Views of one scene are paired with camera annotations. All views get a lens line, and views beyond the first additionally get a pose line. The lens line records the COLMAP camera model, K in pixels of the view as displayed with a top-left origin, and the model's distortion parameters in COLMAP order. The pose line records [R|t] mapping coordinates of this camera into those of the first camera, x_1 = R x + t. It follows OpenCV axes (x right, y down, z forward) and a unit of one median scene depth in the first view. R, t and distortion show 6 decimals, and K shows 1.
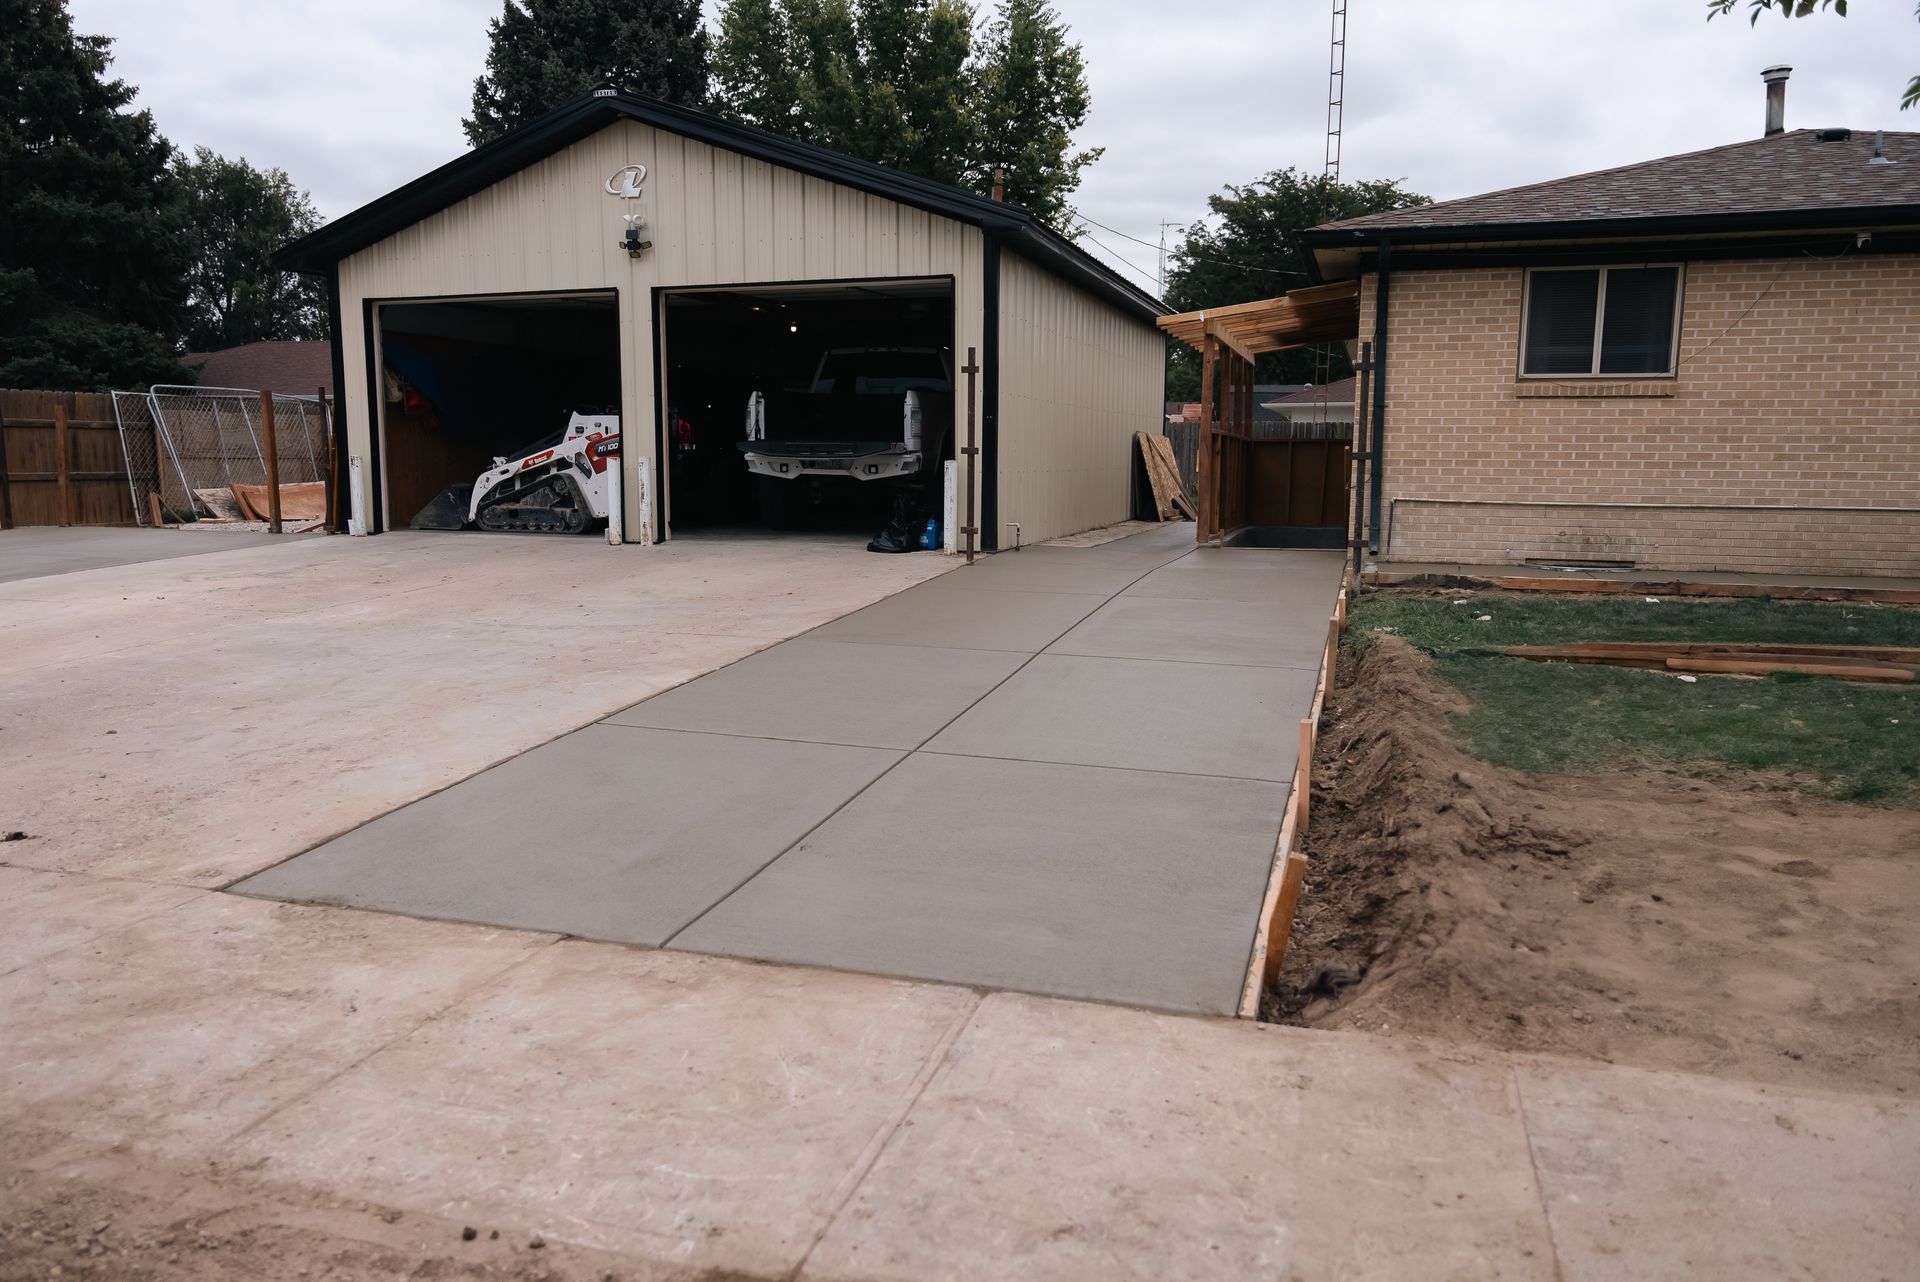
lens RADIAL K [[1293.6, 0, 960.0], [0, 1293.6, 641.0], [0, 0, 1]] dist [-0.007872, -0.000319]
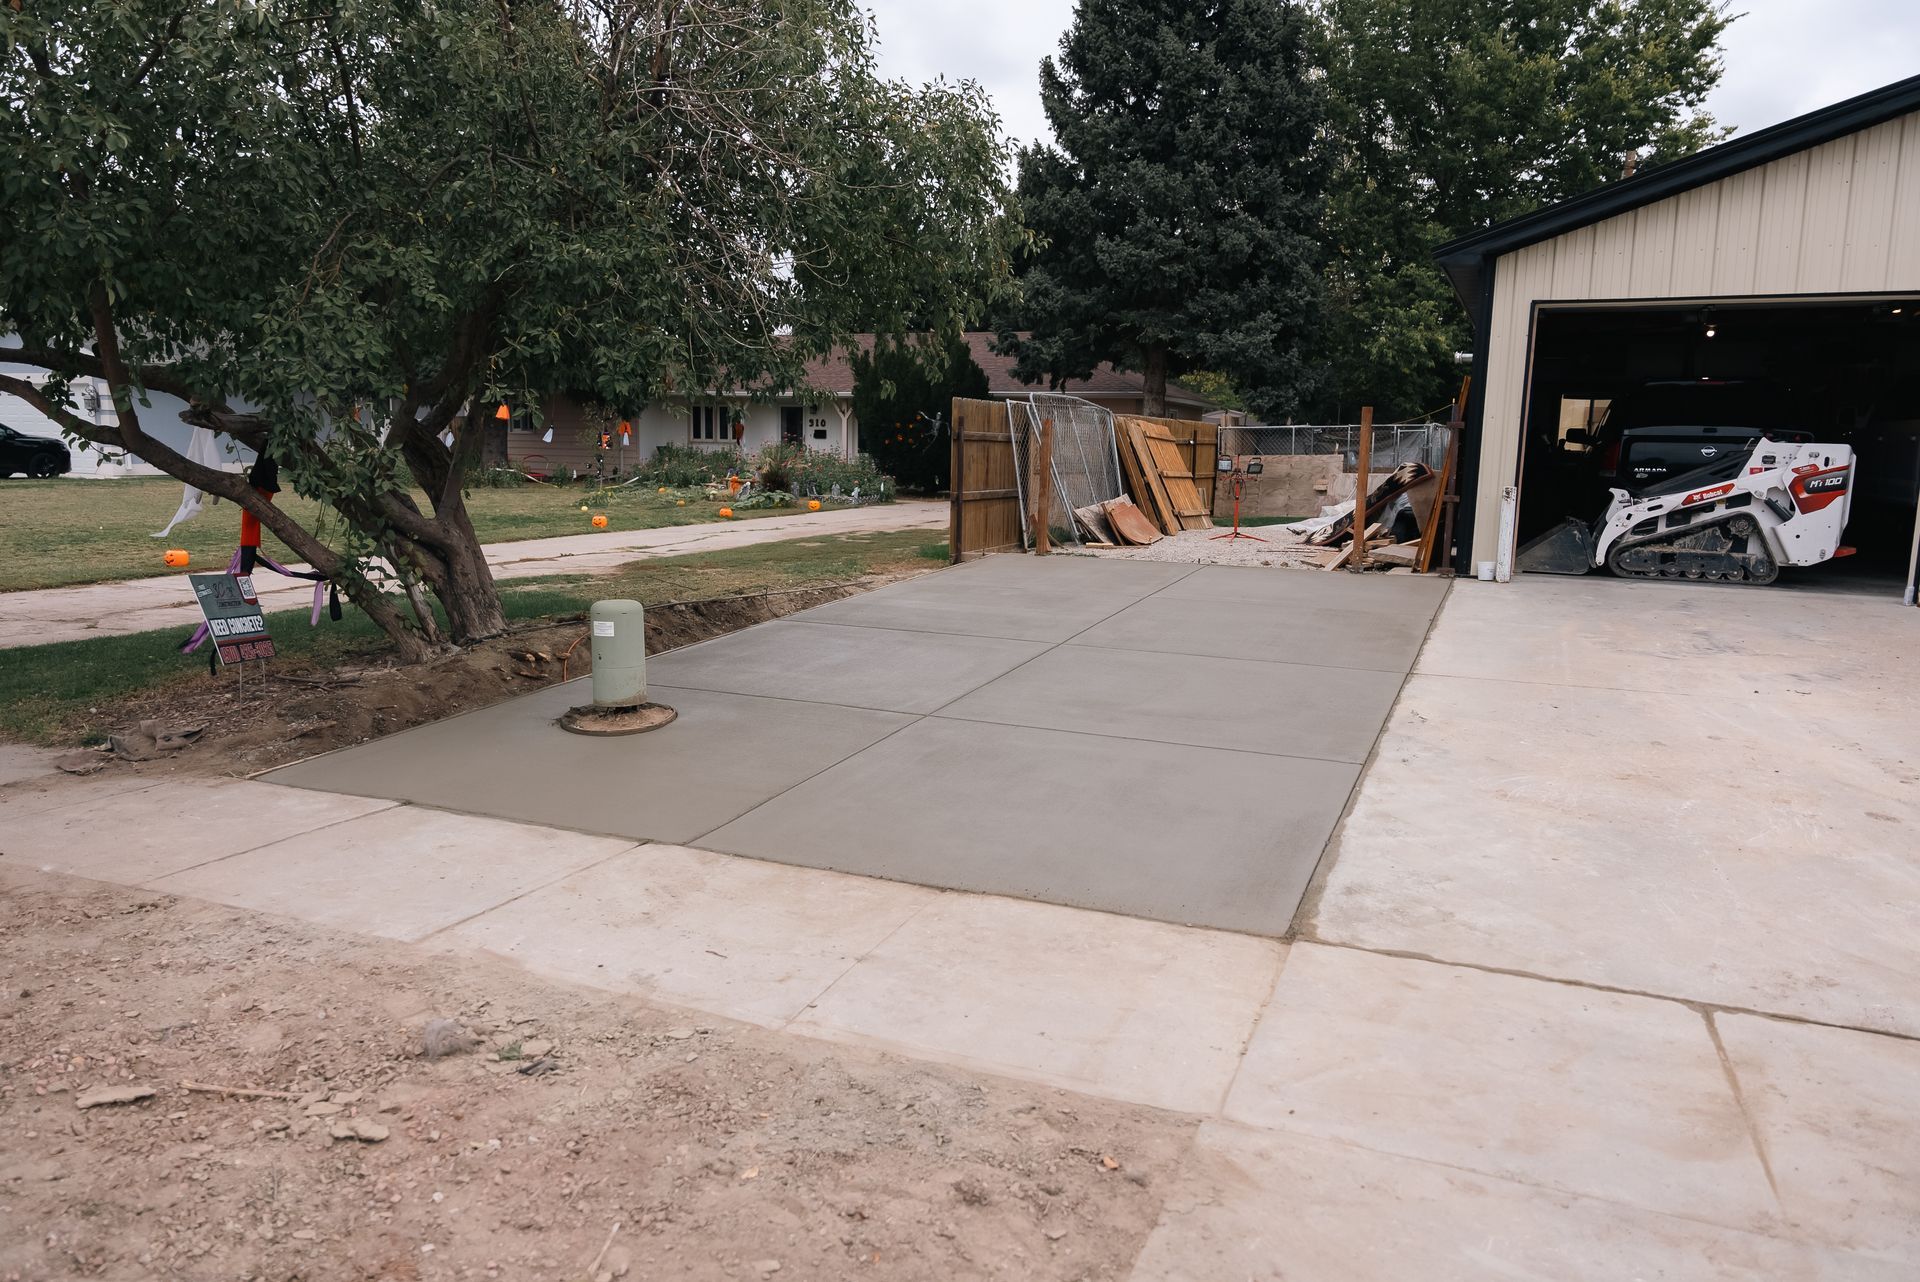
lens RADIAL K [[1293.6, 0, 960.0], [0, 1293.6, 641.0], [0, 0, 1]] dist [-0.007872, -0.000319]
pose [[0.995218, 0.027891, -0.093616, -0.723227], [-0.027345, 0.999601, 0.007109, -0.038543], [0.093777, -0.004515, 0.995583, 0.126902]]
